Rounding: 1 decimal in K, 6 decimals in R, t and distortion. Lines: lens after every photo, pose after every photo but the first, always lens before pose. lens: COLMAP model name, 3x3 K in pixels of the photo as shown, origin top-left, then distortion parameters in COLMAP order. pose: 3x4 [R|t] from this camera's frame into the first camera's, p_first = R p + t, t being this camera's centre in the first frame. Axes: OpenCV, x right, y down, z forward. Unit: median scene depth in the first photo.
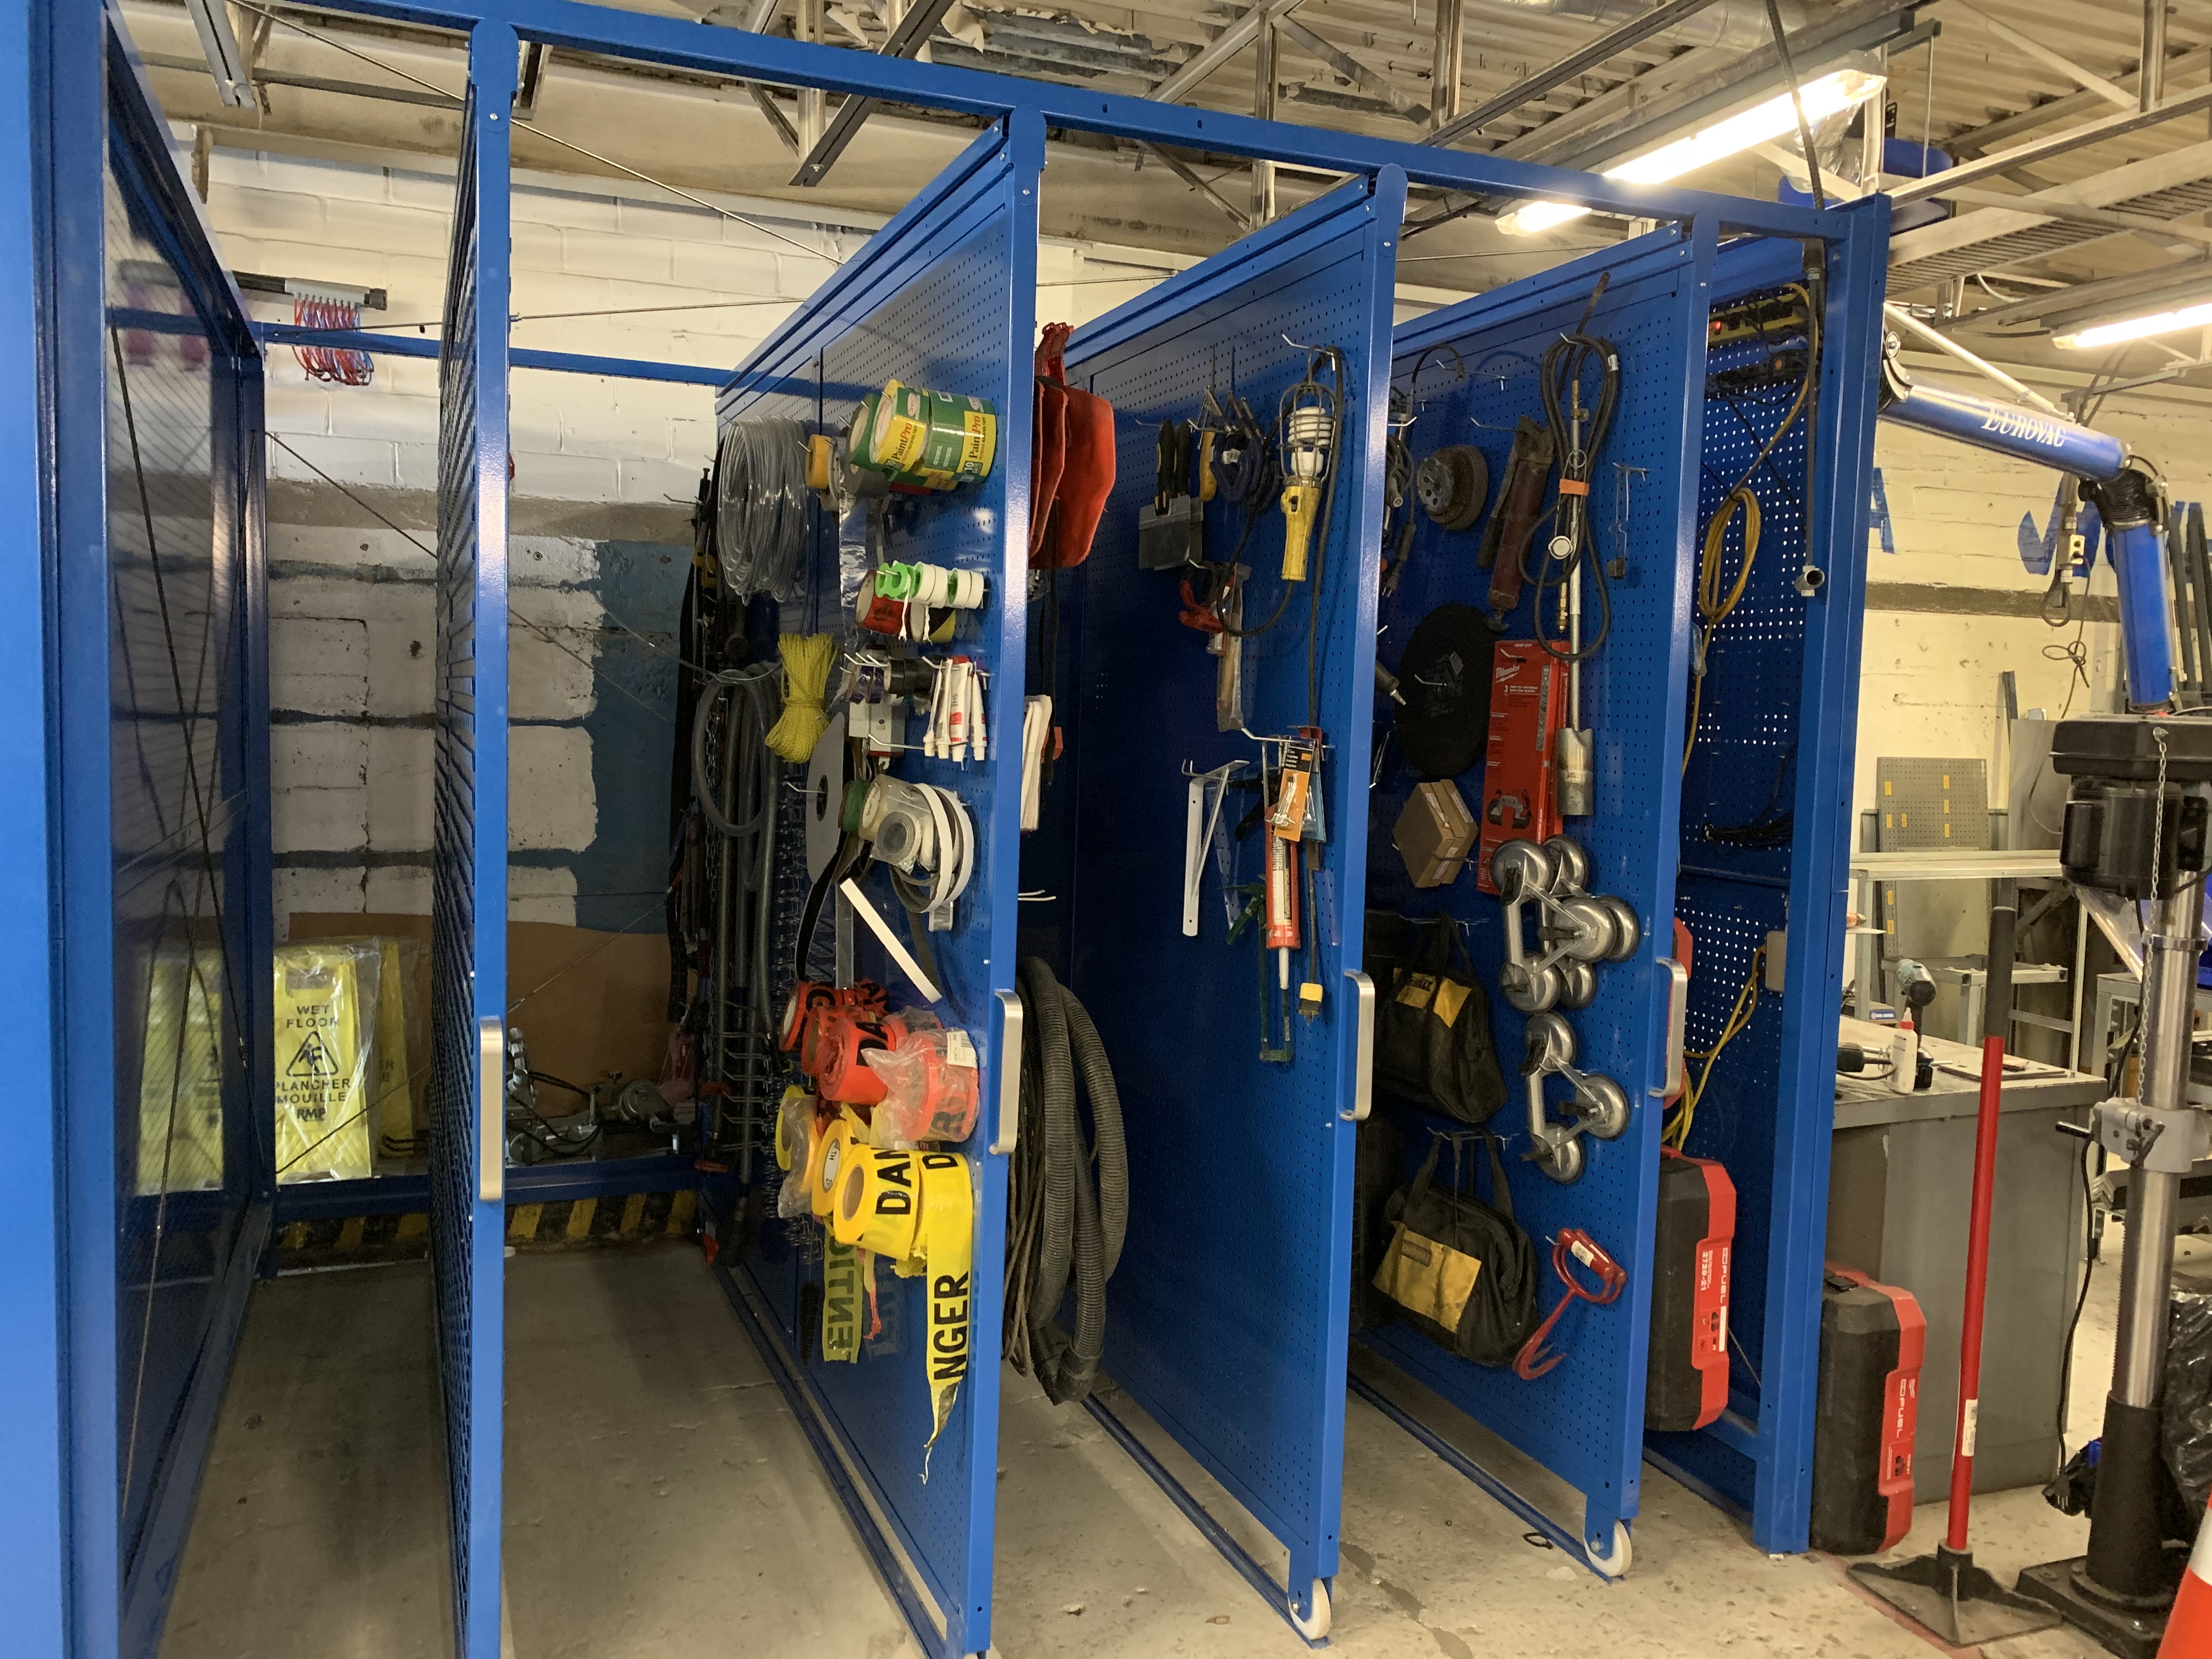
lens RADIAL K [[1662.9, 0, 1099.5], [0, 1662.9, 821.3], [0, 0, 1]] dist [0.106806, -0.177553]
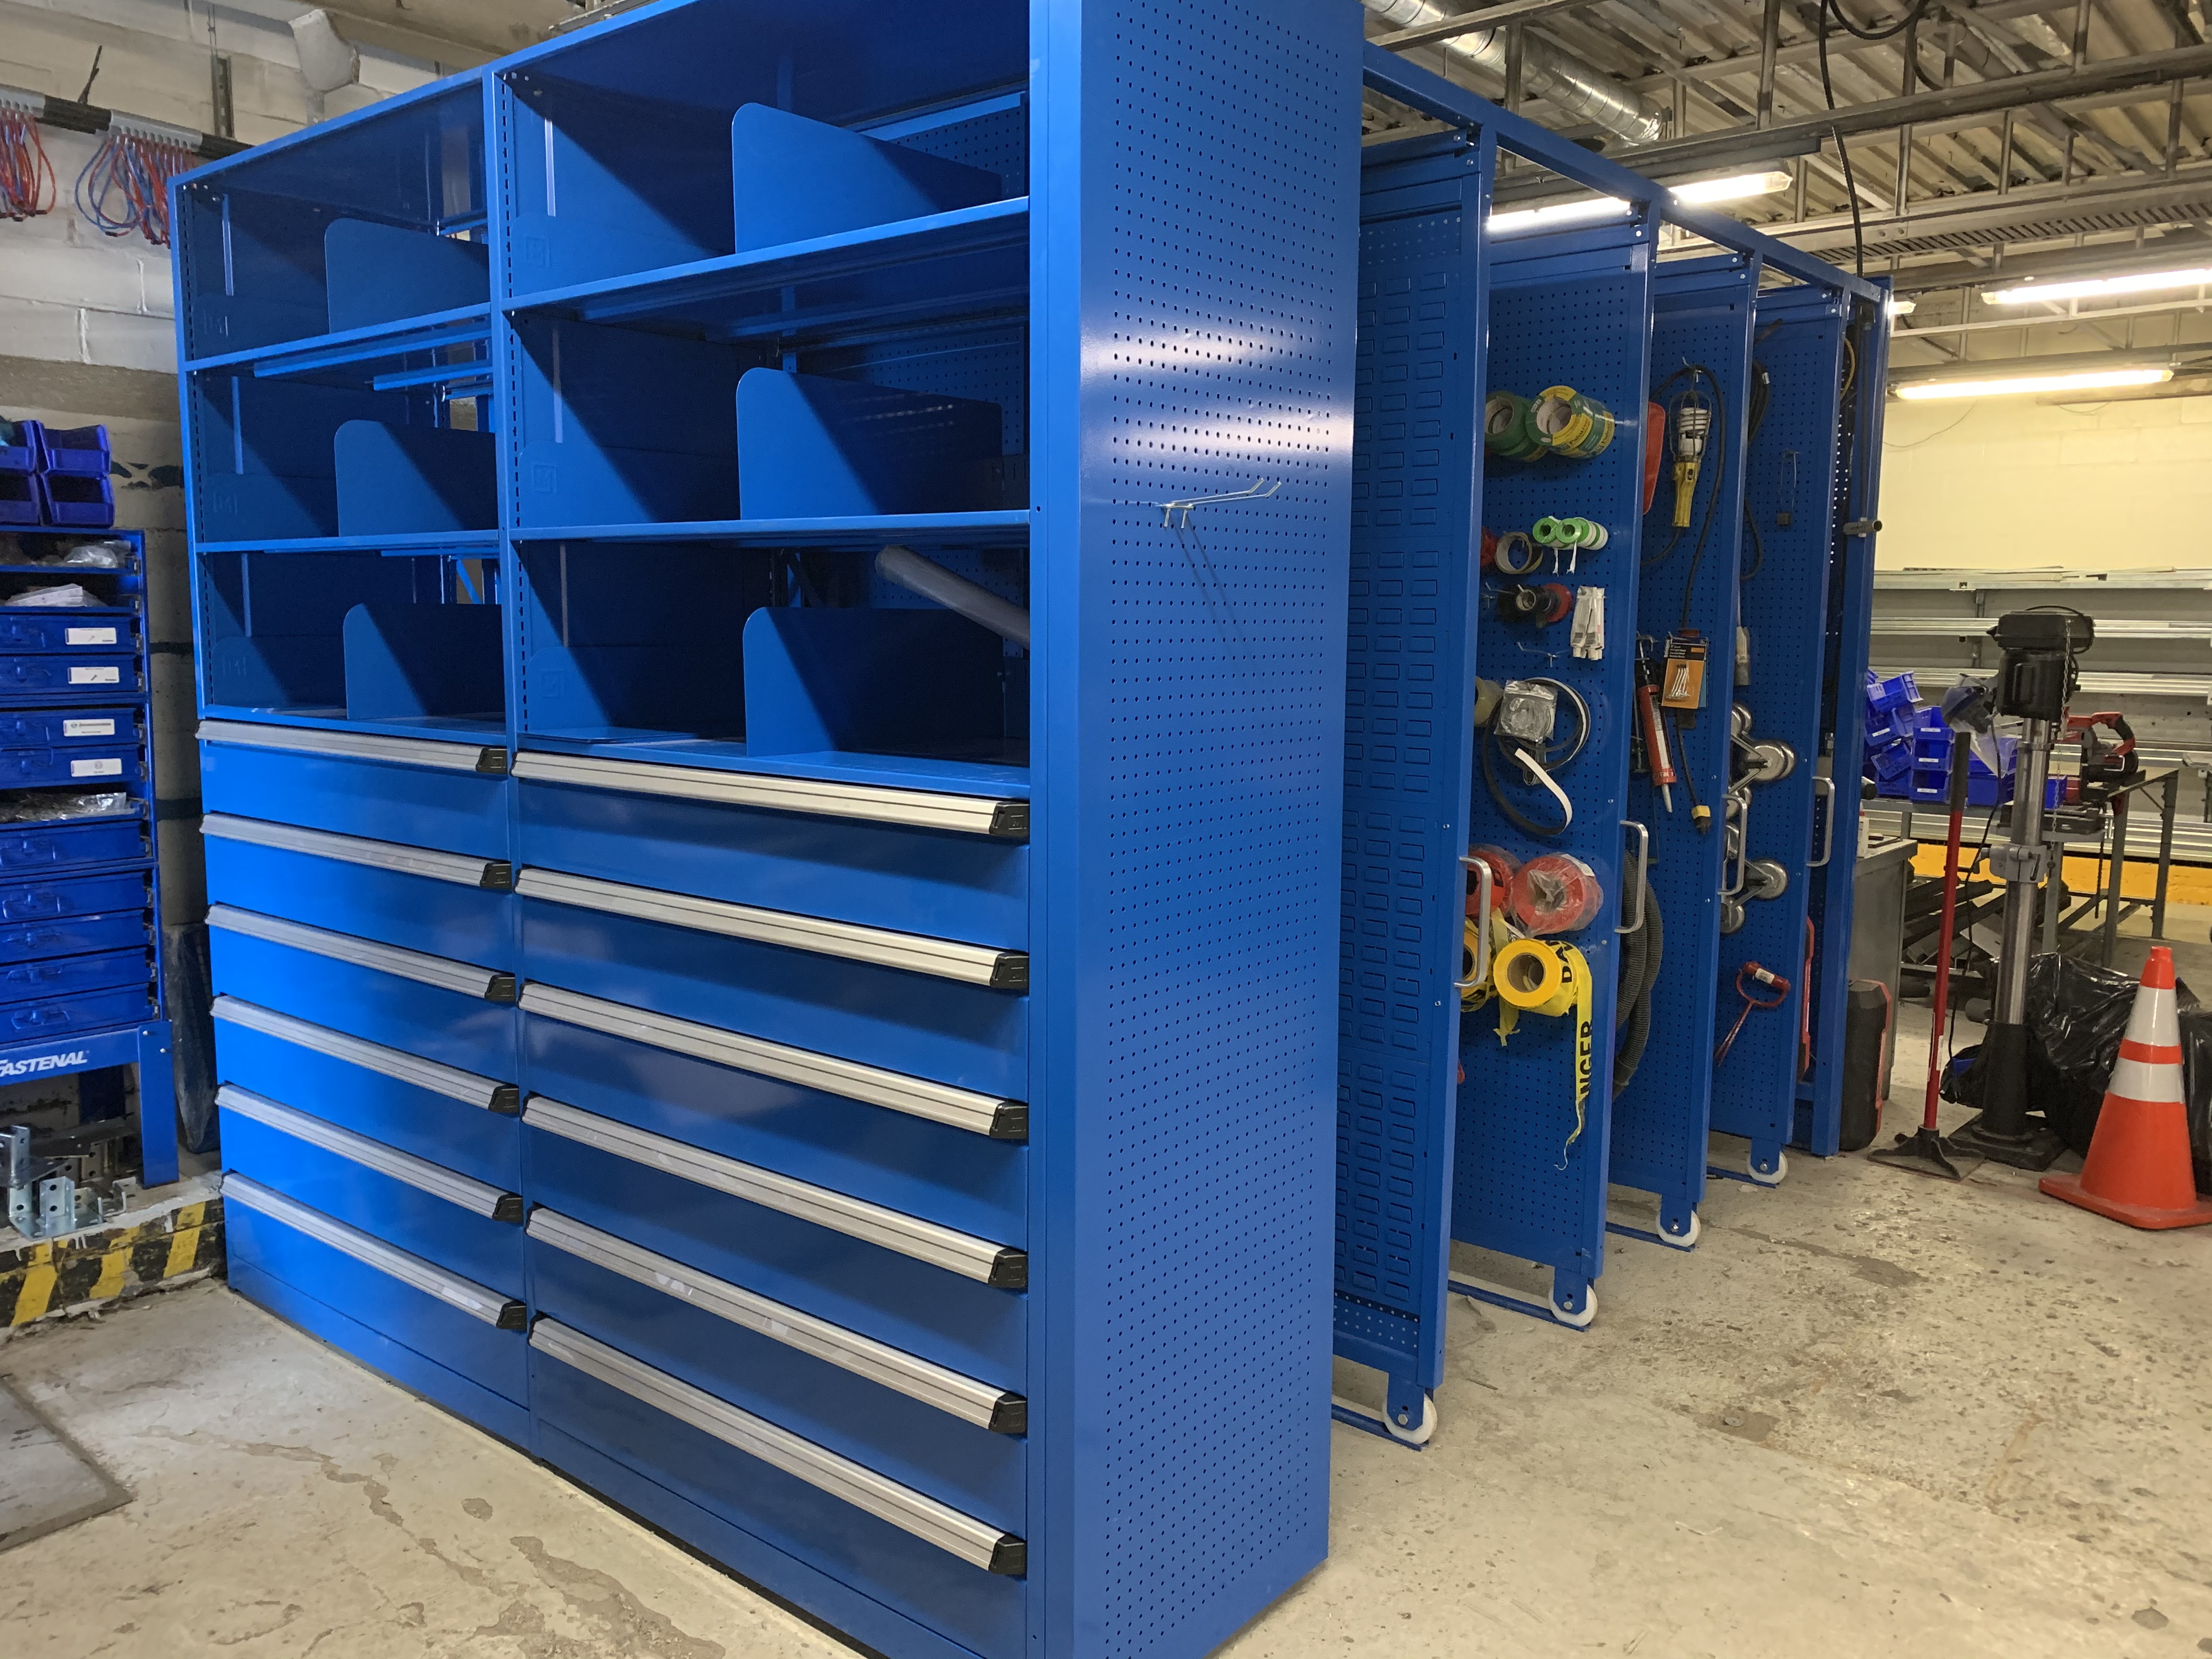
lens RADIAL K [[1697.8, 0, 1110.4], [0, 1697.8, 817.0], [0, 0, 1]] dist [0.053238, -0.086235]
pose [[0.886470, -0.074726, 0.456713, -1.075273], [0.048191, 0.996418, 0.069493, -0.022932], [-0.460269, -0.039594, 0.886896, -0.094319]]
